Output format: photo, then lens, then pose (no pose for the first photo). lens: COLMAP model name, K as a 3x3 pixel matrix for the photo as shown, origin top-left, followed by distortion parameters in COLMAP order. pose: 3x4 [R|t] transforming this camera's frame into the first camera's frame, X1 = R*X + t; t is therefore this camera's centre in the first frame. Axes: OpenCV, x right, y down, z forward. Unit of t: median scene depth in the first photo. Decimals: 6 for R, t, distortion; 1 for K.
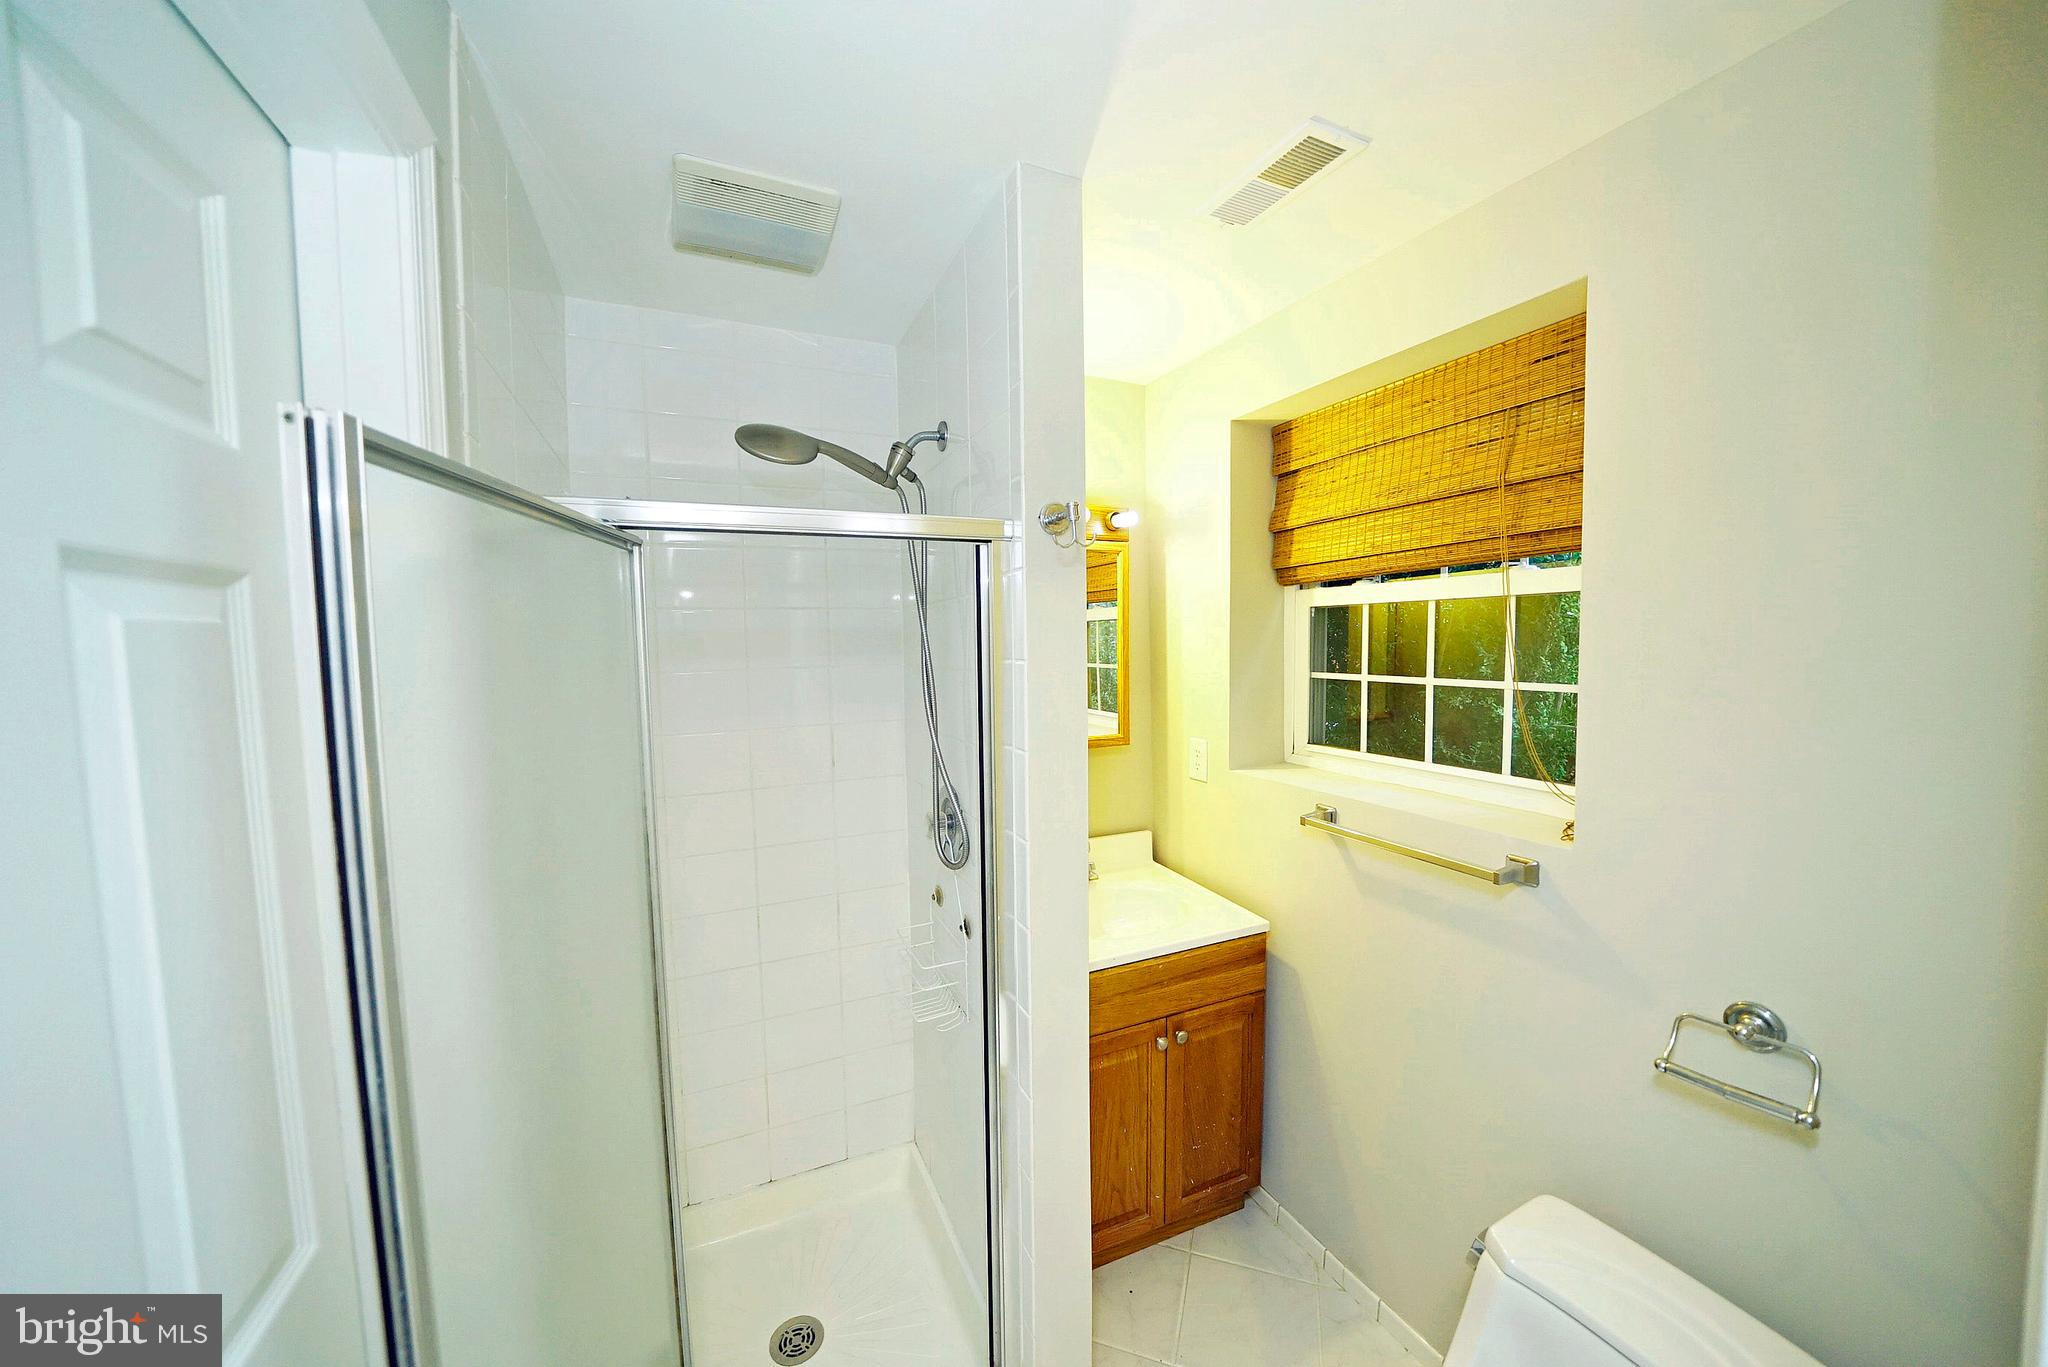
lens RADIAL K [[715.2, 0, 1021.5], [0, 715.2, 684.5], [0, 0, 1]] dist [-0.020010, -0.000026]
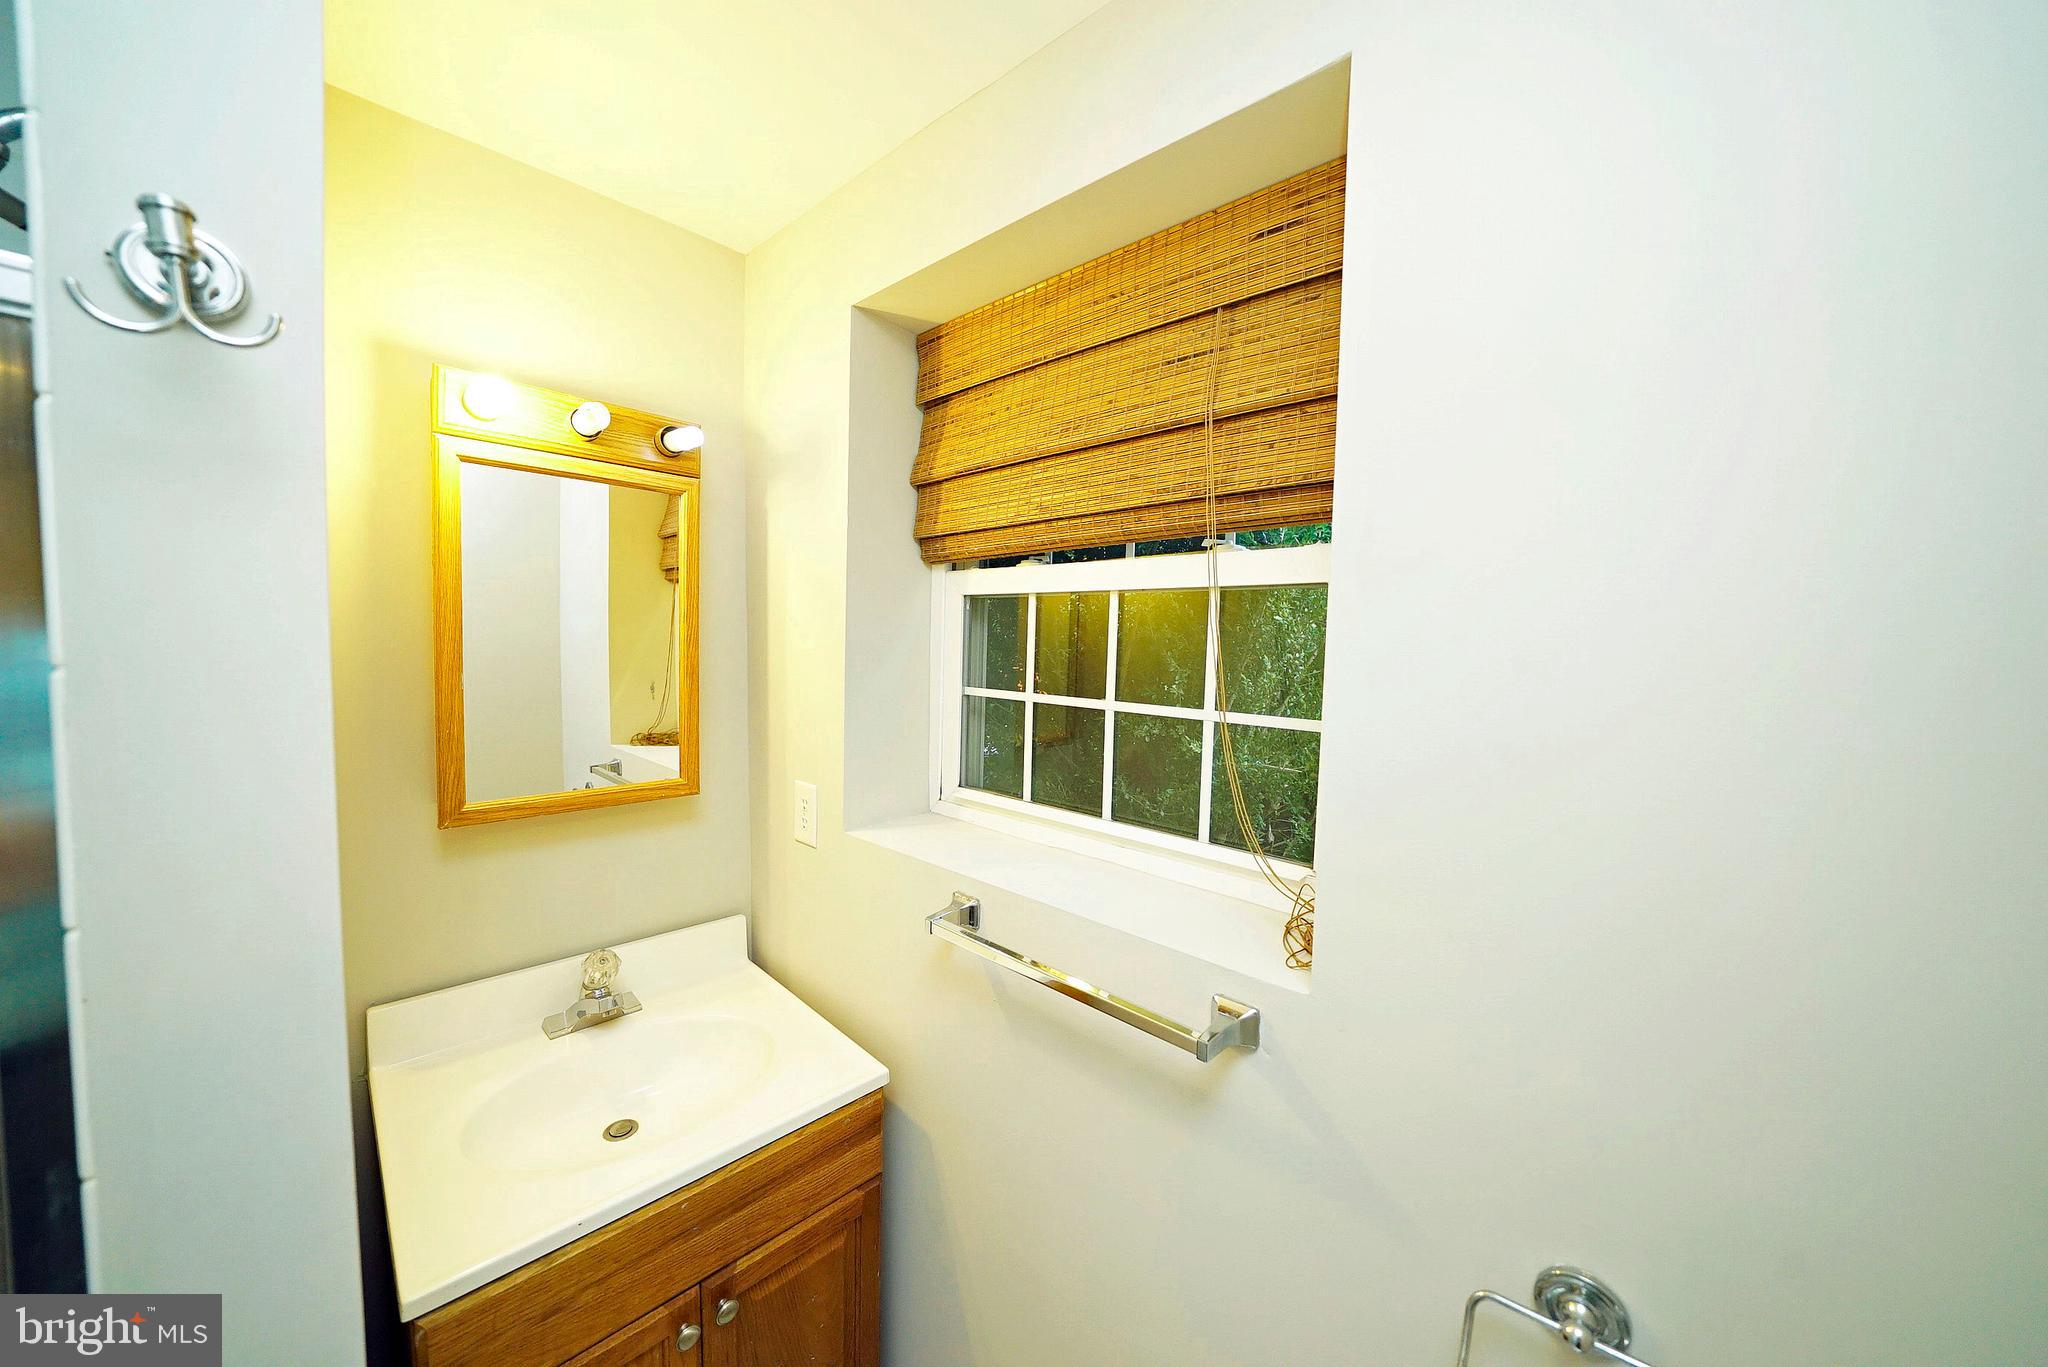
lens RADIAL K [[715.2, 0, 1021.5], [0, 715.2, 684.5], [0, 0, 1]] dist [-0.020010, -0.000026]
pose [[0.923687, 0.014775, 0.382863, 0.213908], [-0.015431, 0.999880, -0.001358, -0.022441], [-0.382837, -0.004654, 0.923804, 0.365256]]
